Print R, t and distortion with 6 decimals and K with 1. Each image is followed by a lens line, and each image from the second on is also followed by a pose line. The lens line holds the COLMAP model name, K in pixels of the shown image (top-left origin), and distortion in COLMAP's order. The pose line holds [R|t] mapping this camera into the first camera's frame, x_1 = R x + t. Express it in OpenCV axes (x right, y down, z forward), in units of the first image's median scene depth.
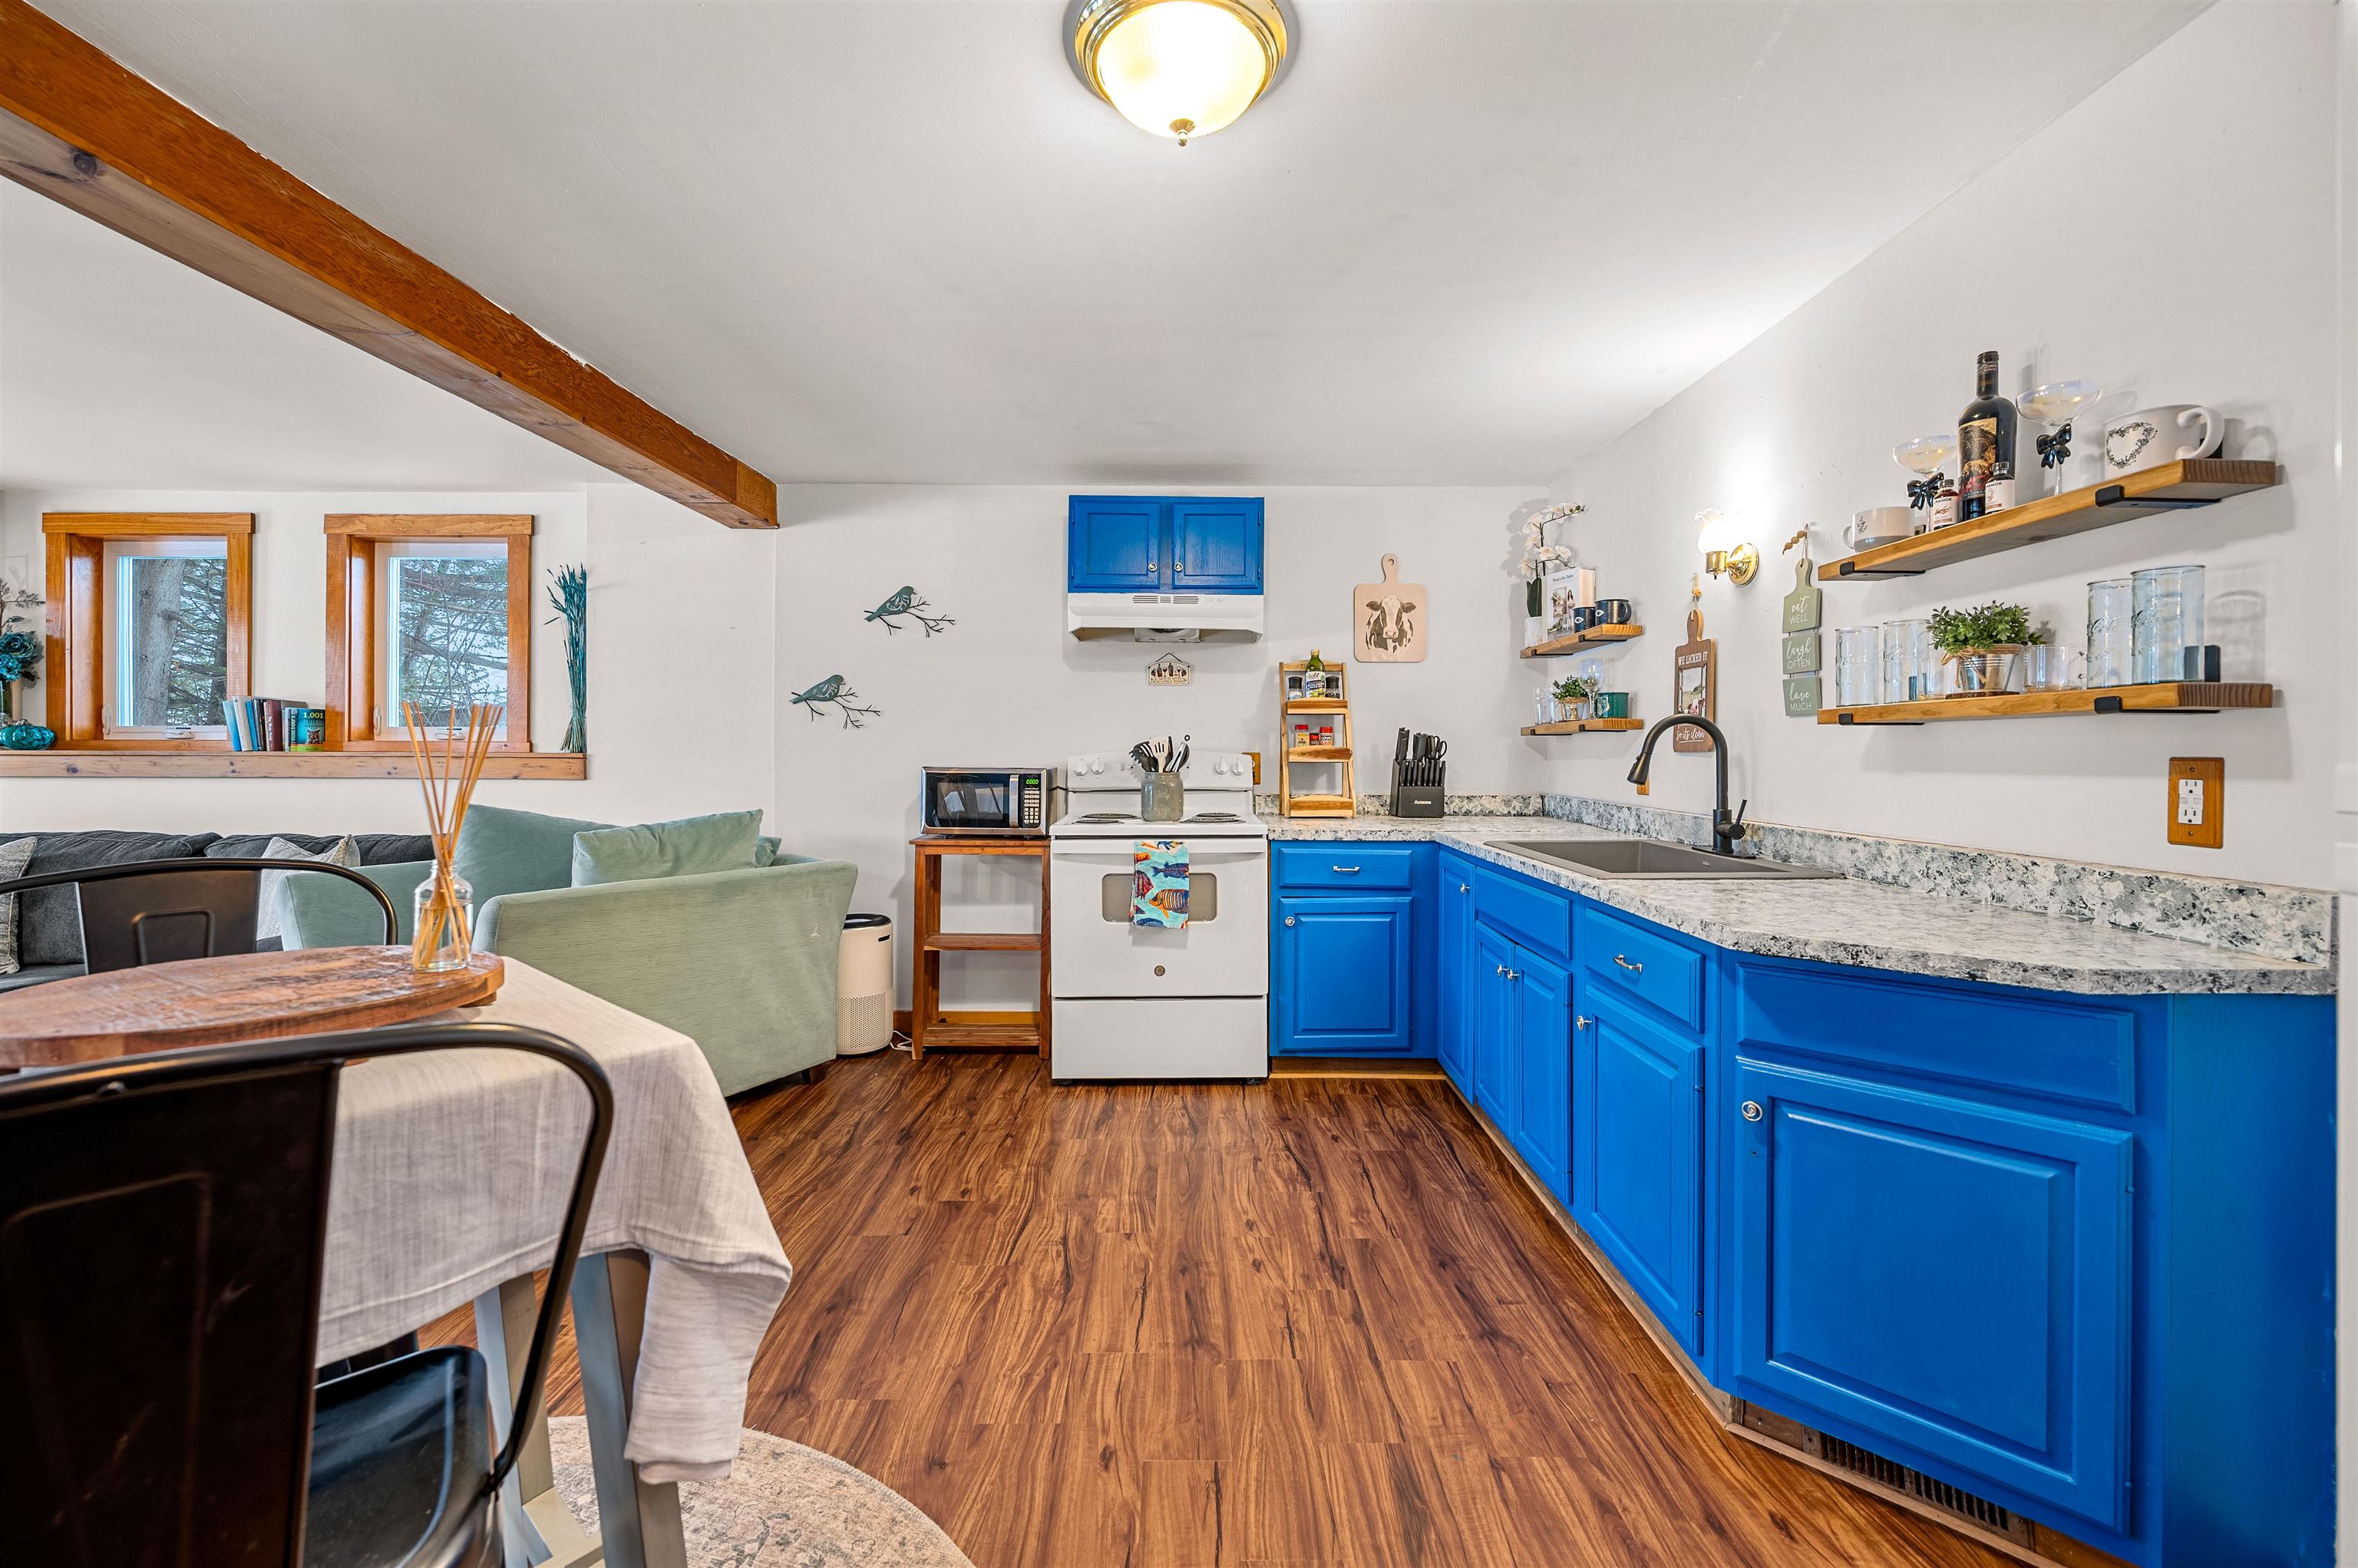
lens RADIAL K [[940.7, 0, 1178.4], [0, 940.7, 758.4], [0, 0, 1]] dist [-0.005431, 0.001722]
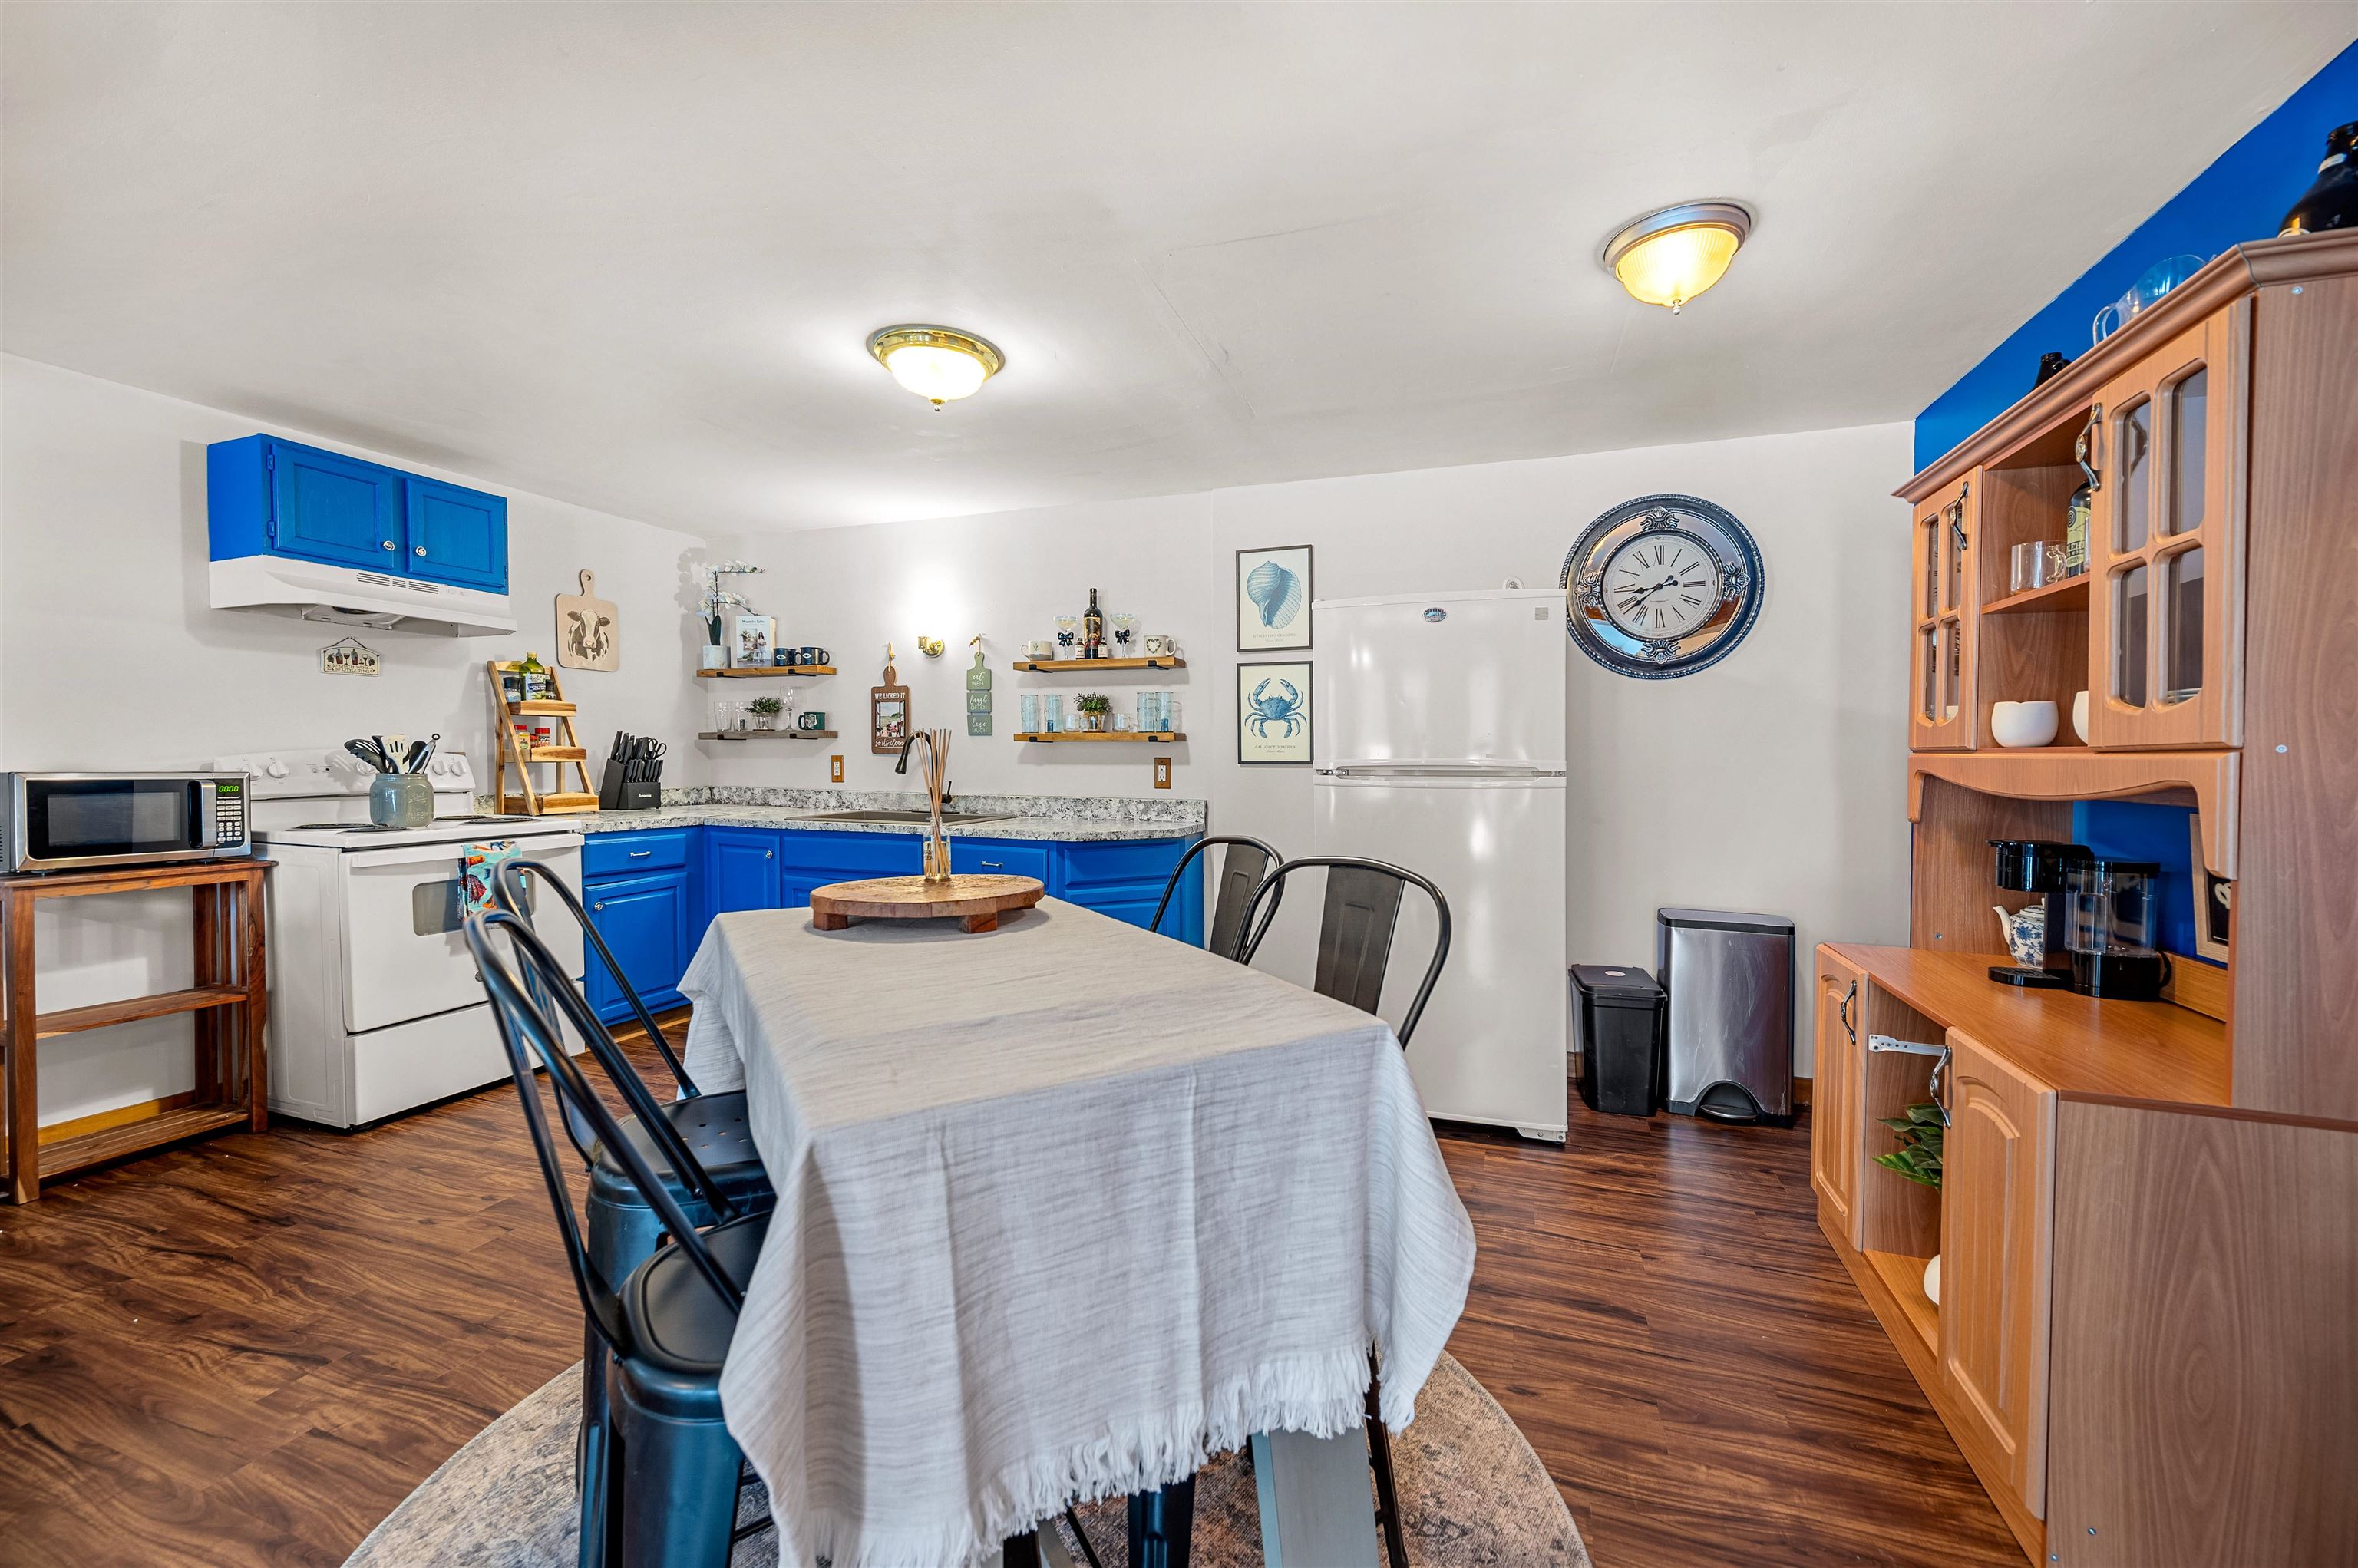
lens RADIAL K [[940.7, 0, 1175.9], [0, 940.7, 770.9], [0, 0, 1]] dist [-0.005431, 0.001722]
pose [[0.347569, -0.014757, 0.937538, -0.670993], [0.000208, 0.999877, 0.015662, -0.002627], [-0.937655, -0.005249, 0.347529, -0.015608]]
